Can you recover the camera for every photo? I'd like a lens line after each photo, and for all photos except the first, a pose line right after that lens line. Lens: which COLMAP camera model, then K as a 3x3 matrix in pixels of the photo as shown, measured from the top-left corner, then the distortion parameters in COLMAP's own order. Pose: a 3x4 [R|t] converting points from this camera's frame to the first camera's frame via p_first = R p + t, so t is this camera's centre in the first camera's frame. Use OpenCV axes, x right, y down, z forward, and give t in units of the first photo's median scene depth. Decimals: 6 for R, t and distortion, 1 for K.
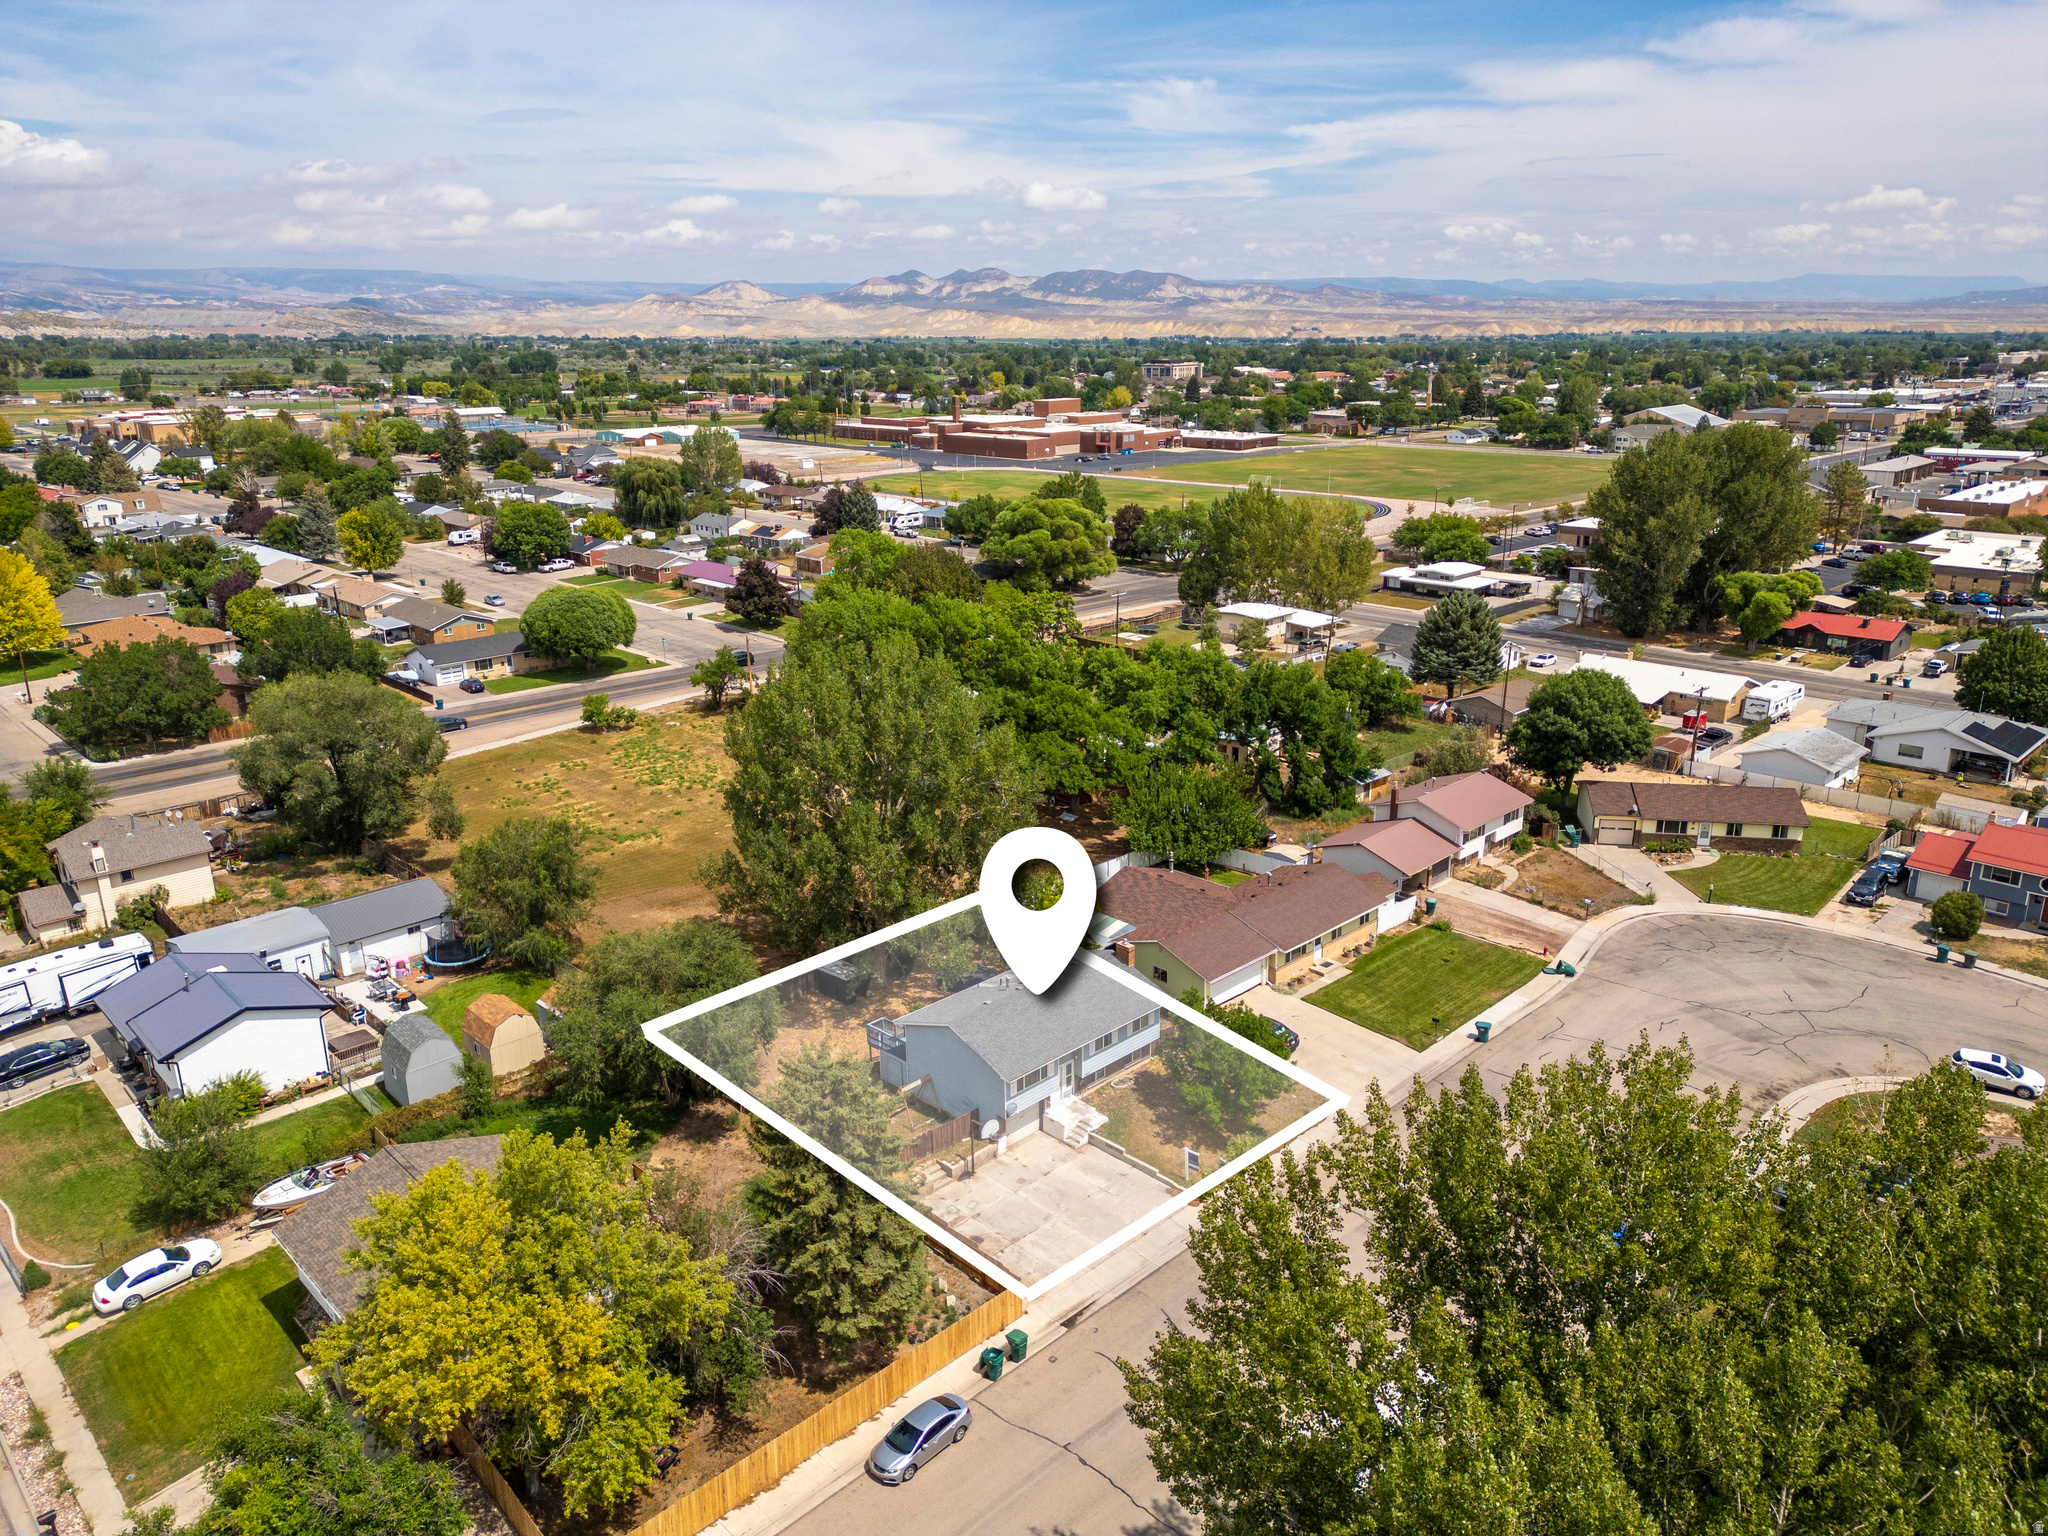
lens RADIAL K [[1426.3, 0, 1027.5], [0, 1426.3, 772.5], [0, 0, 1]] dist [0.075859, -0.072222]
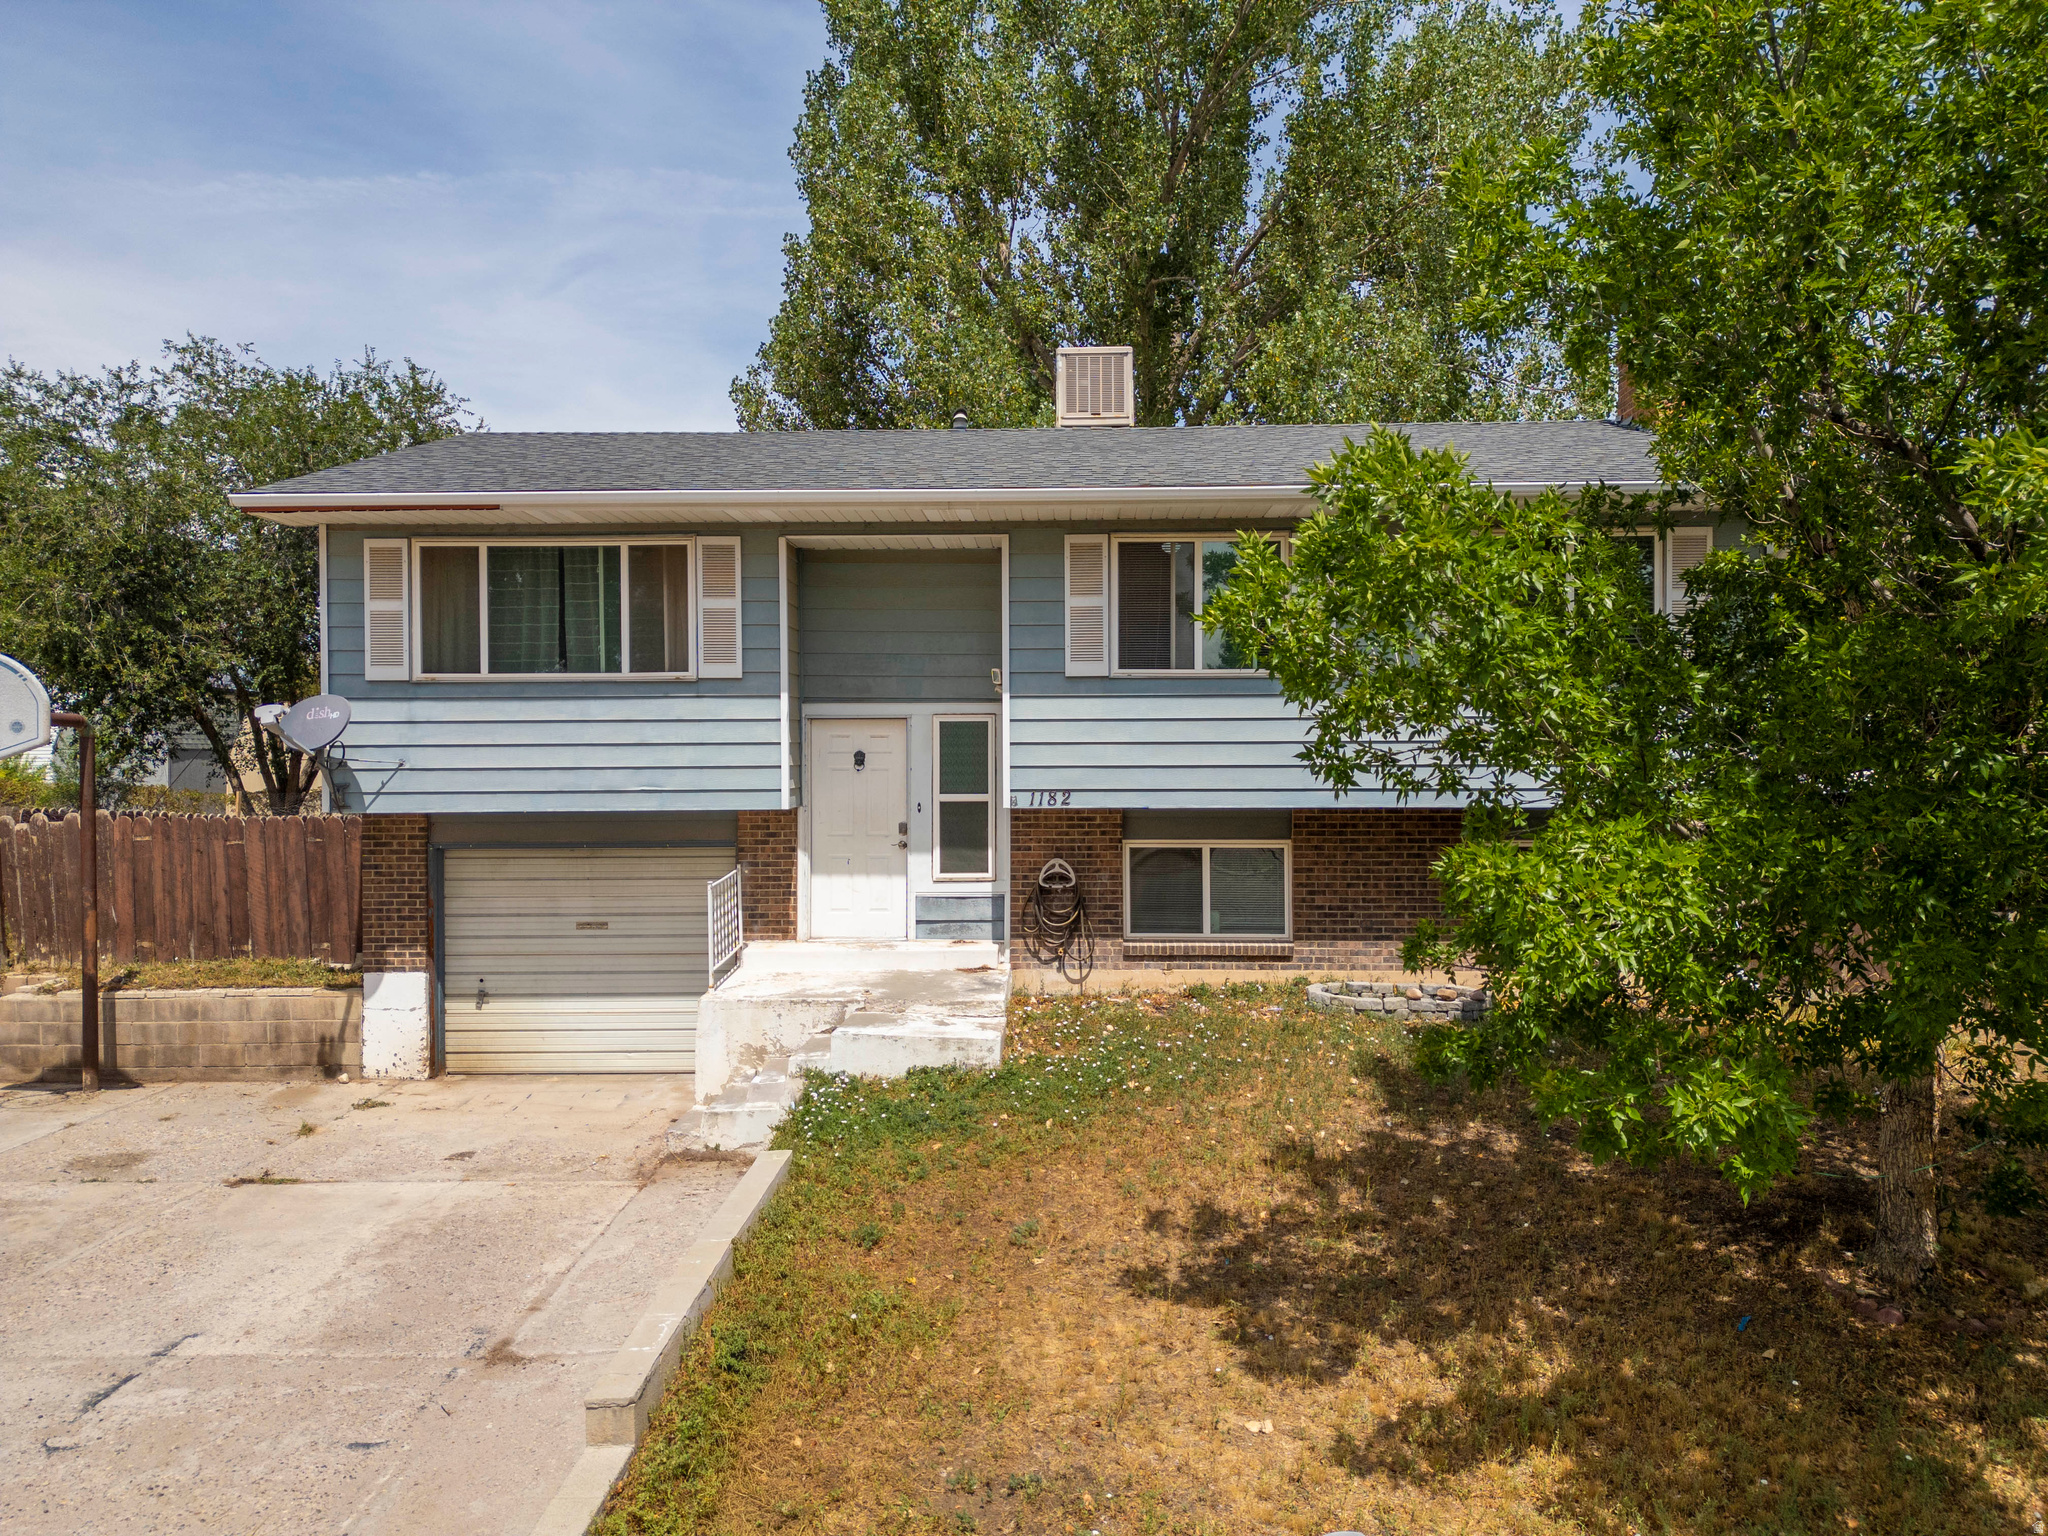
lens RADIAL K [[1422.1, 0, 1027.1], [0, 1422.1, 775.6], [0, 0, 1]] dist [0.072574, -0.067798]
pose [[0.697455, 0.010388, -0.716553, 0.100909], [-0.215586, 0.956618, -0.195972, 0.159749], [0.683432, 0.291161, 0.669437, 0.596477]]
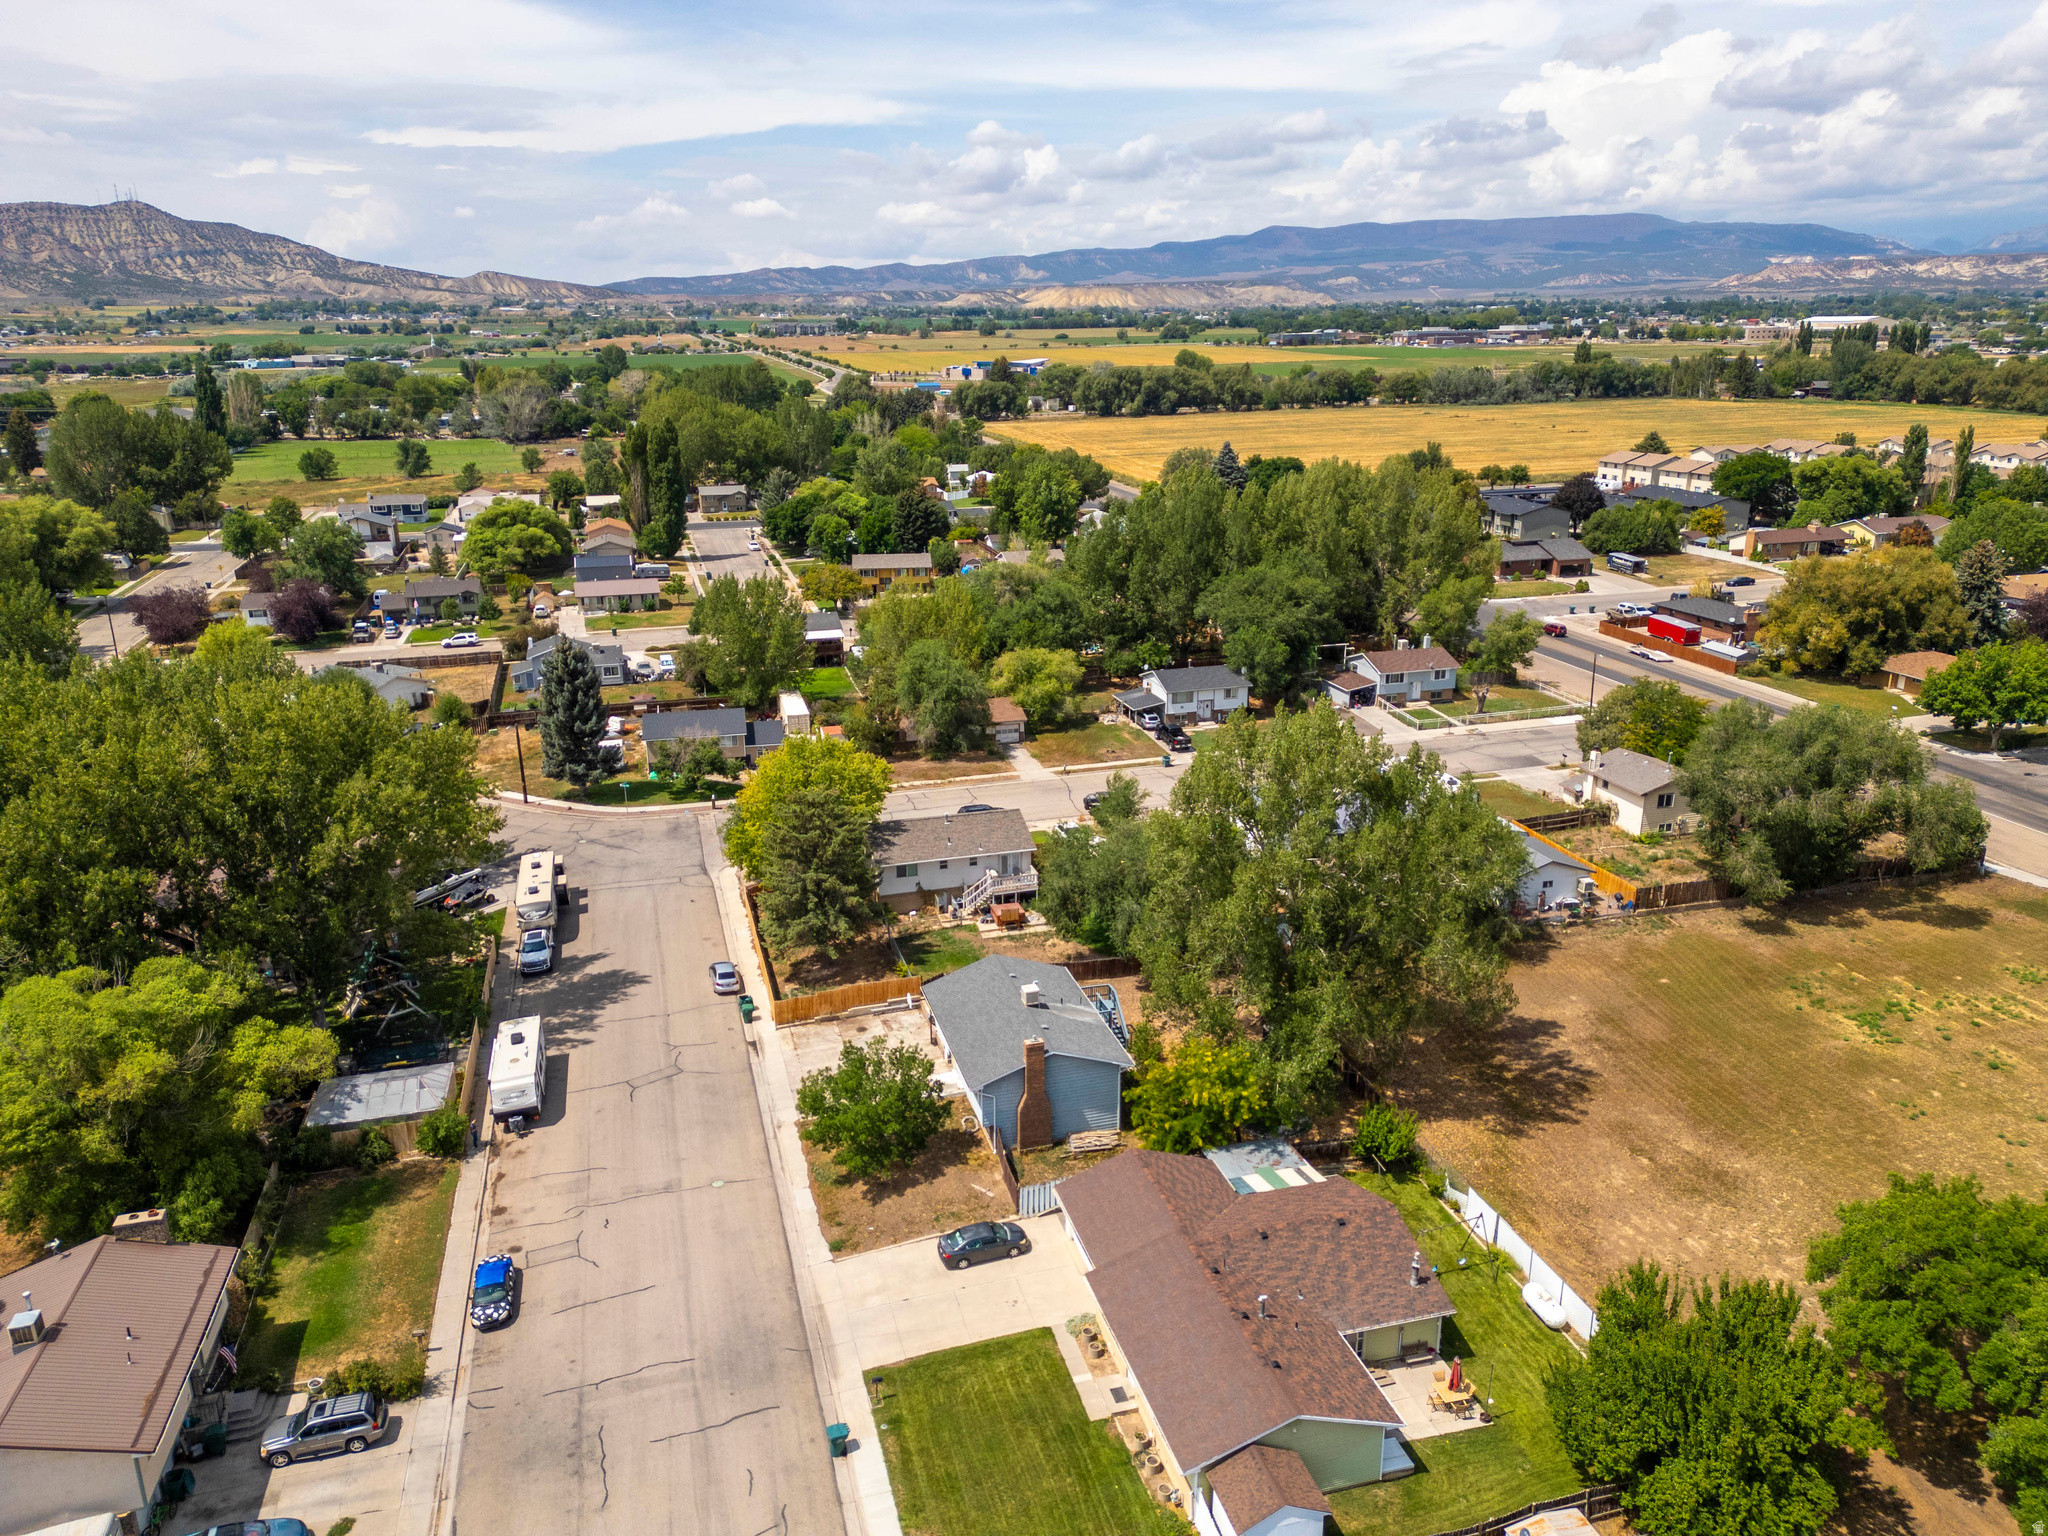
lens RADIAL K [[1422.1, 0, 1027.1], [0, 1422.1, 775.6], [0, 0, 1]] dist [0.072574, -0.067798]
pose [[-0.478522, 0.279850, -0.832287, 0.558548], [-0.248747, 0.865821, 0.434142, -0.302258], [0.842106, 0.414775, -0.344702, 0.878742]]
